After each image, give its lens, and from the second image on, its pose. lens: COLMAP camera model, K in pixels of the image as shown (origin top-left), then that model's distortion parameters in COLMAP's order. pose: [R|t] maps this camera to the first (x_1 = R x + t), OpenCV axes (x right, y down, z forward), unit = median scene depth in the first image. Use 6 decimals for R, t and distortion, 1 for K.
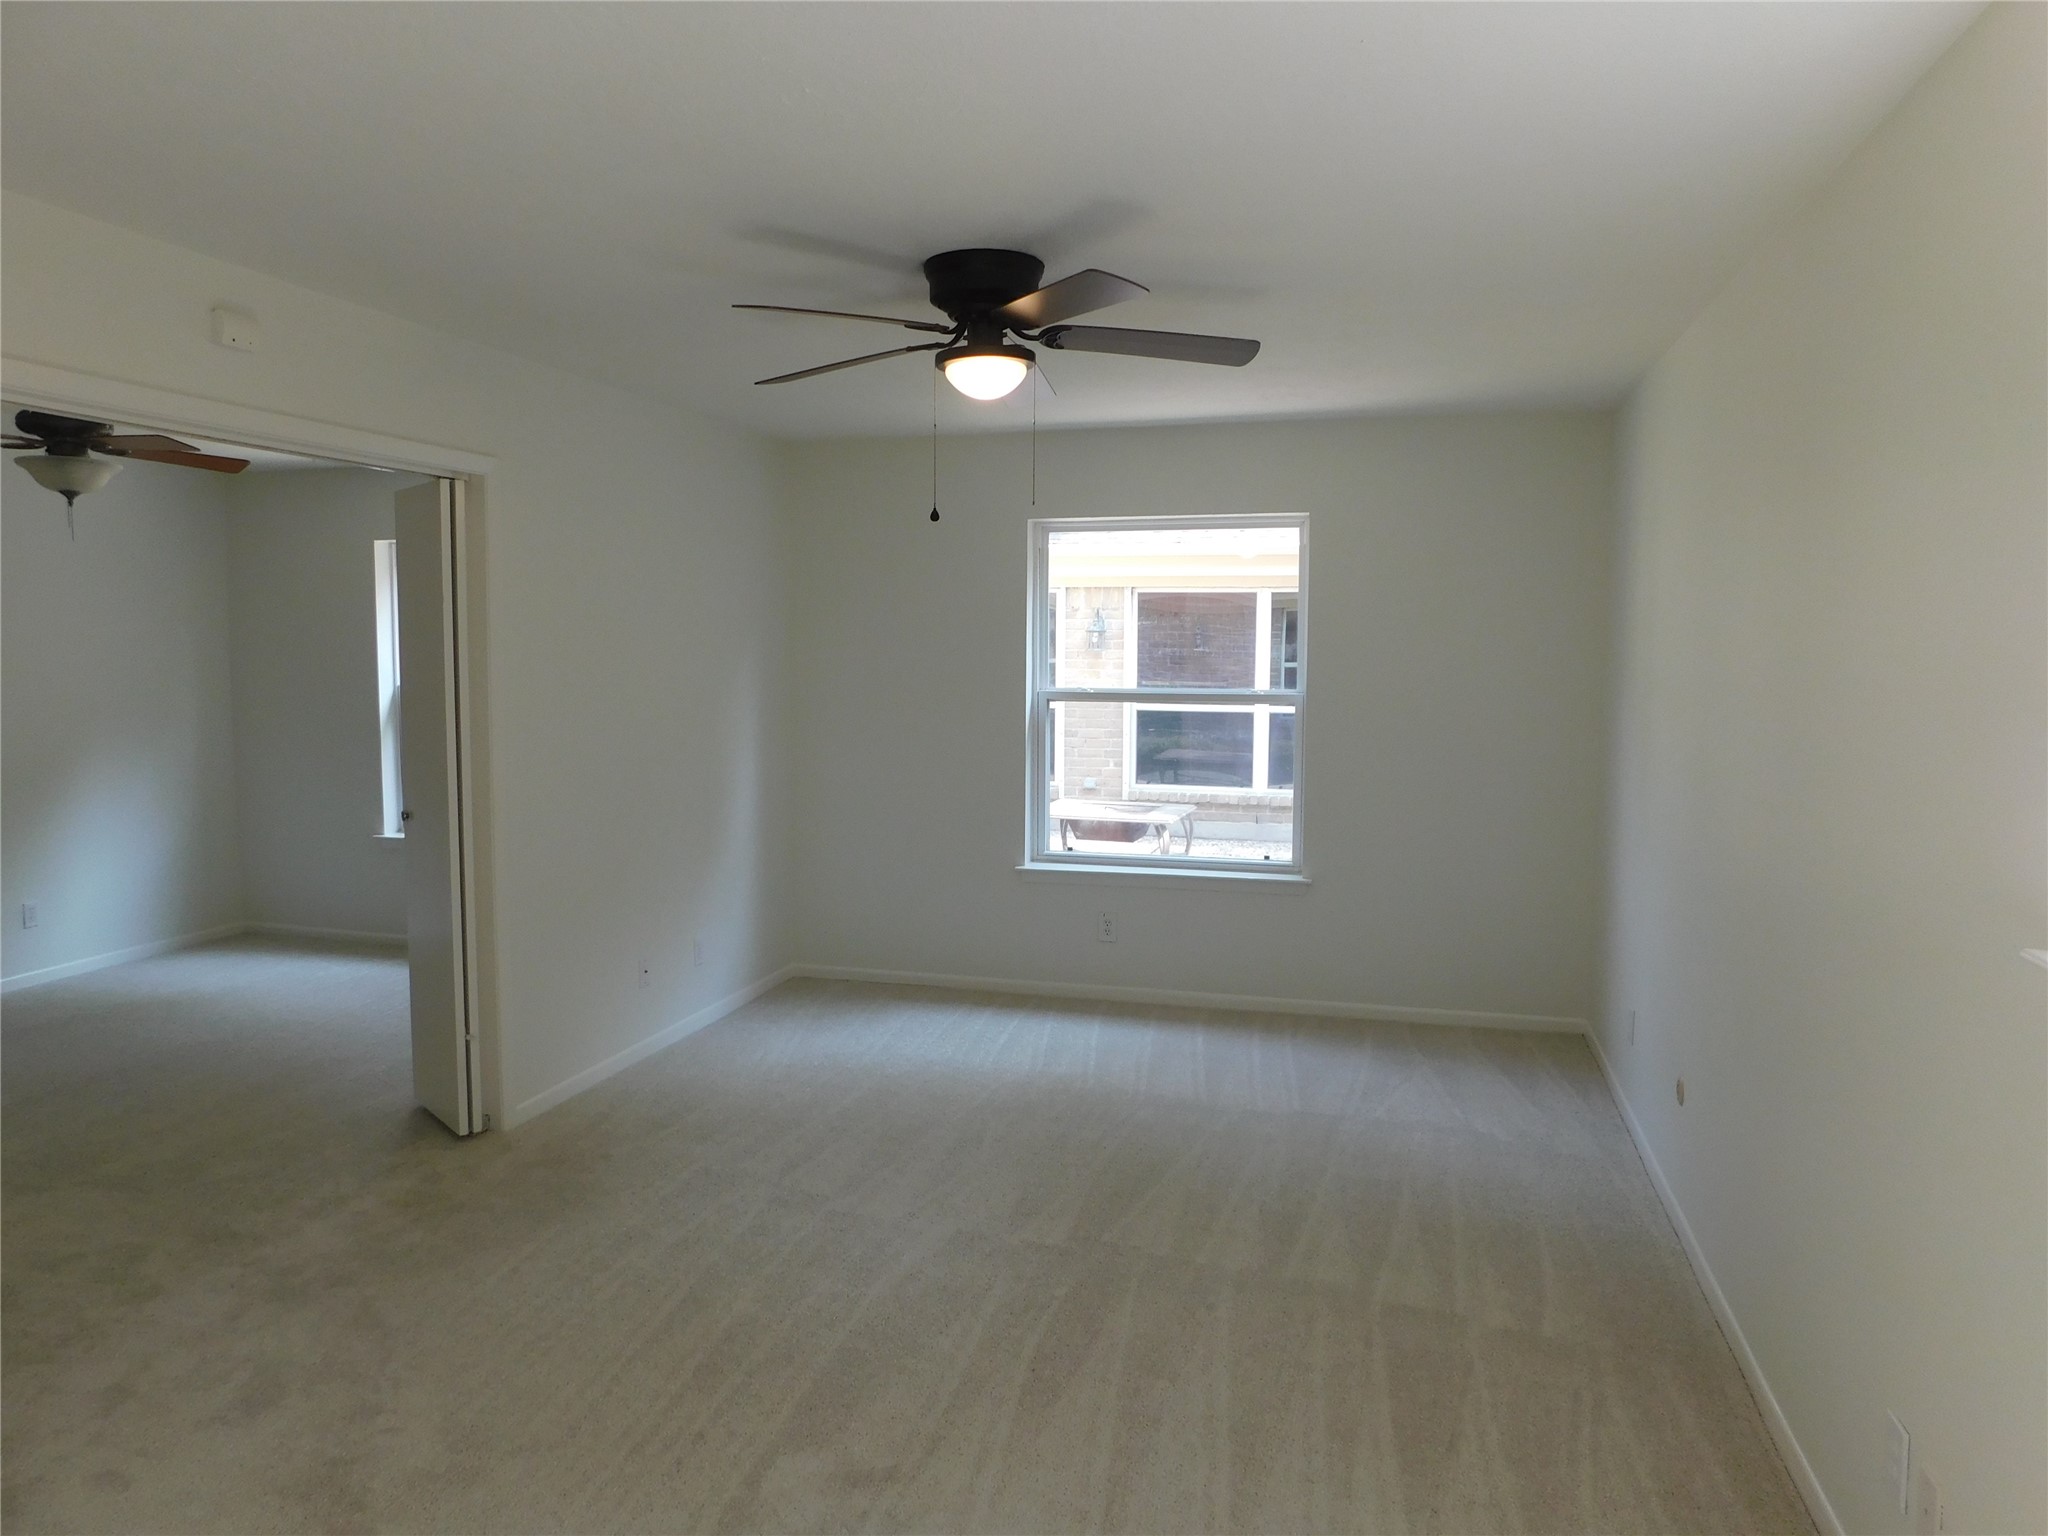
lens RADIAL K [[1394.4, 0, 1024.0], [0, 1394.4, 768.0], [0, 0, 1]] dist [0.000641, 0.001637]
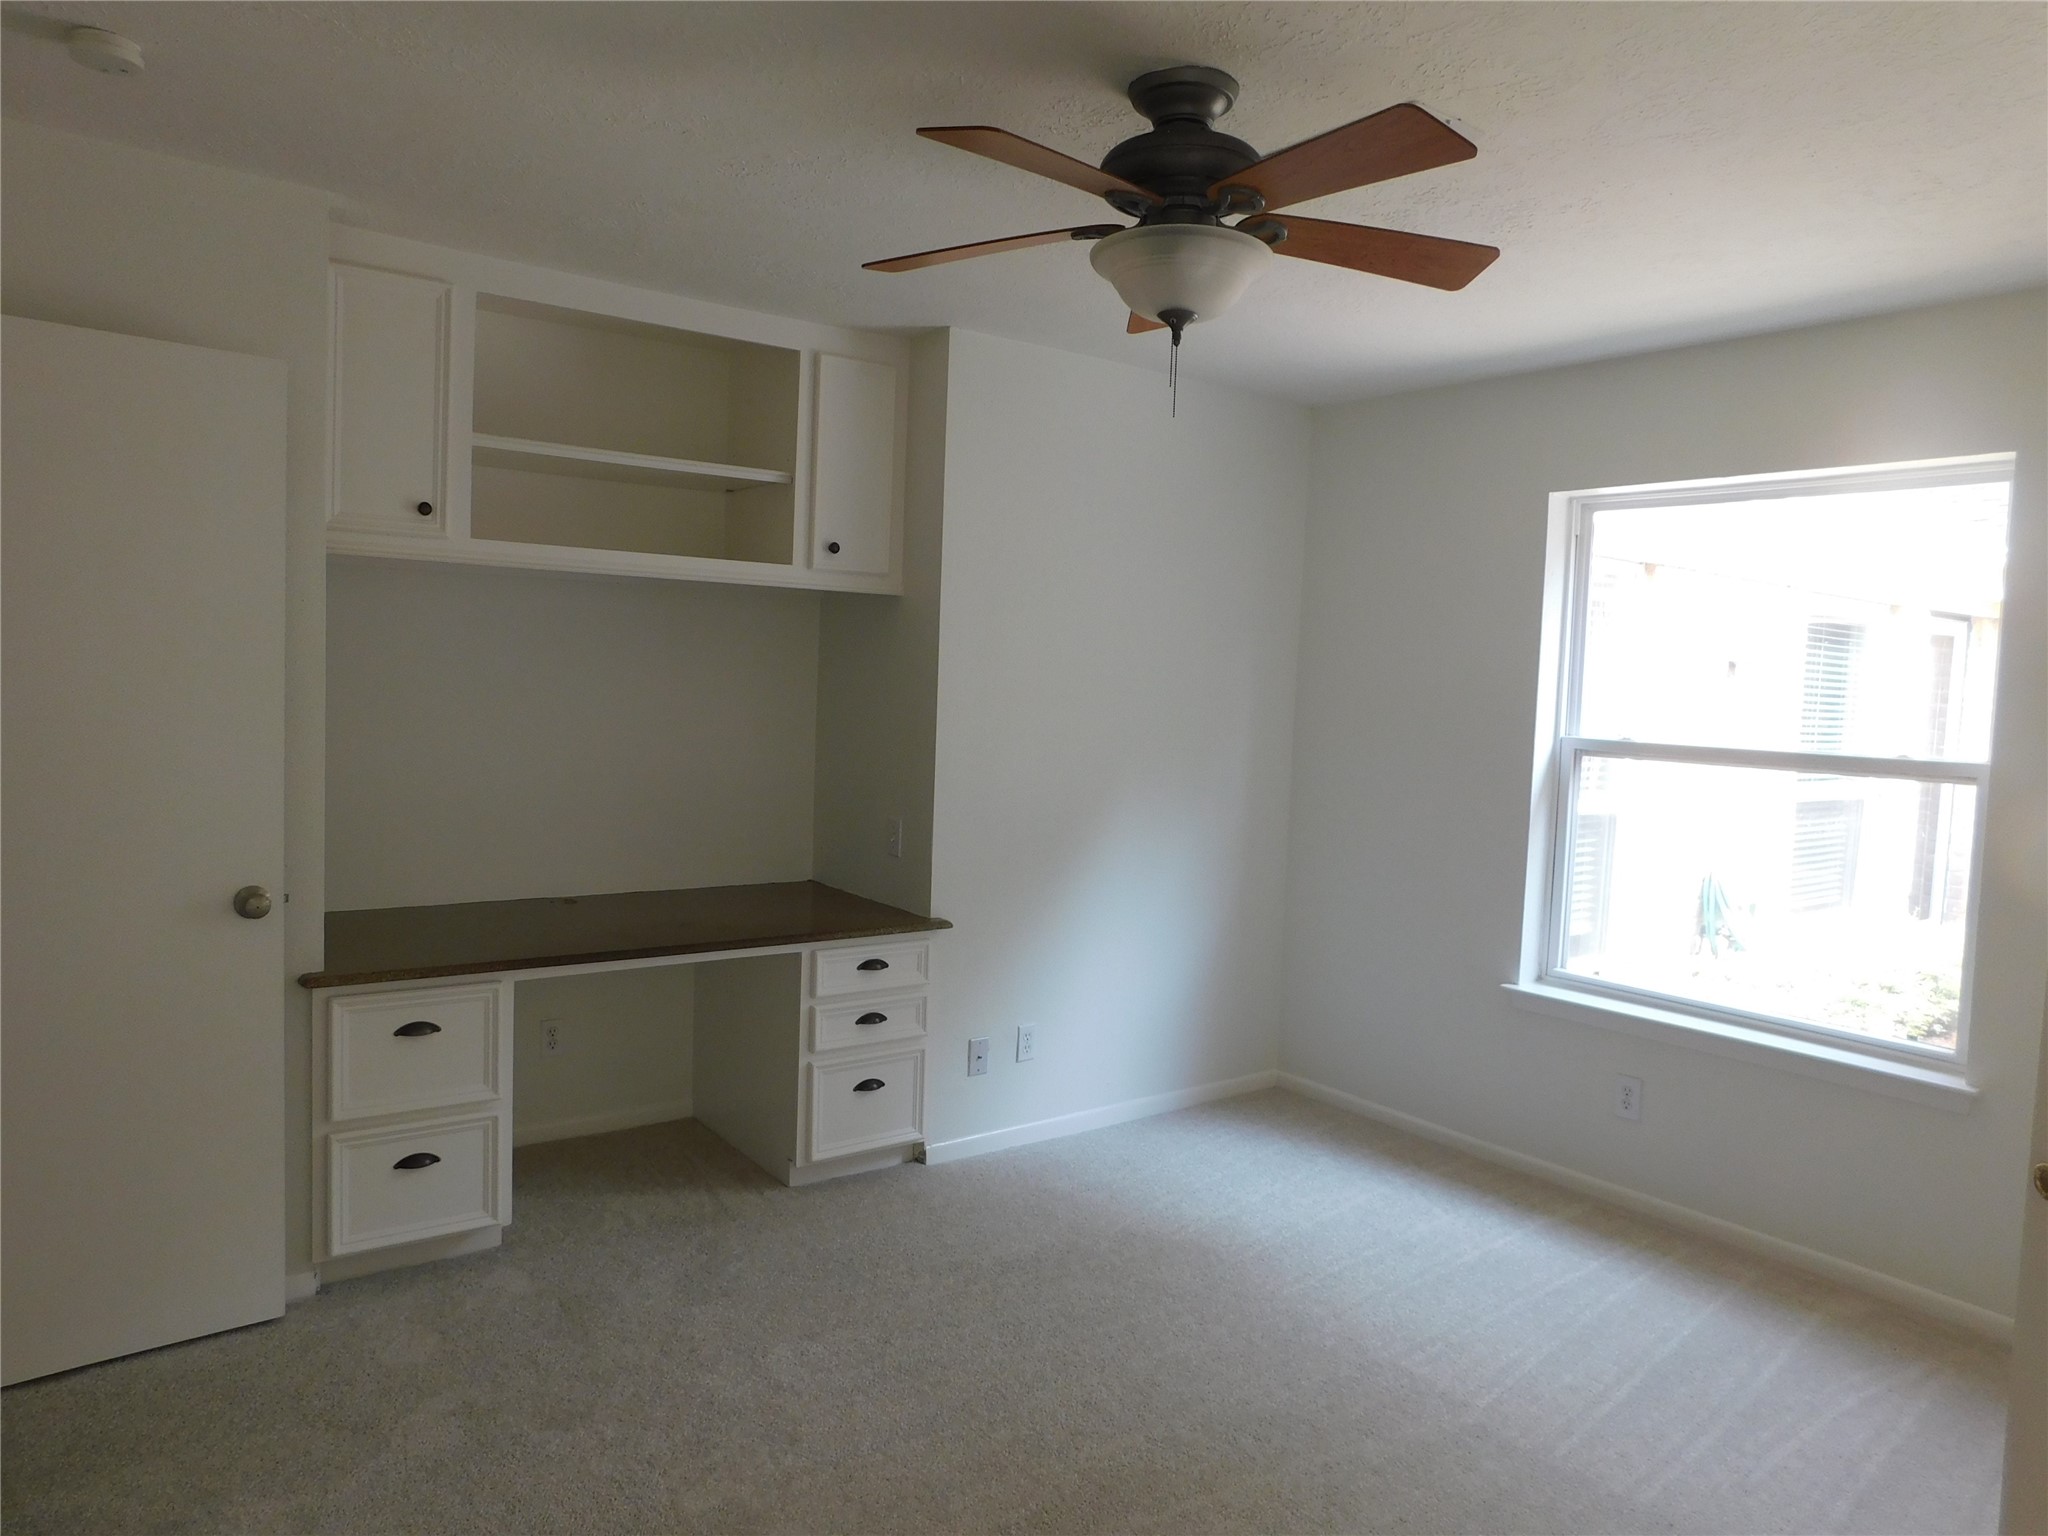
lens RADIAL K [[1394.4, 0, 1024.0], [0, 1394.4, 768.0], [0, 0, 1]] dist [0.000641, 0.001637]
pose [[0.767774, 0.069370, -0.636955, 0.251434], [-0.098495, 0.995084, -0.010350, -0.007041], [0.633105, 0.070683, 0.770832, 0.295498]]
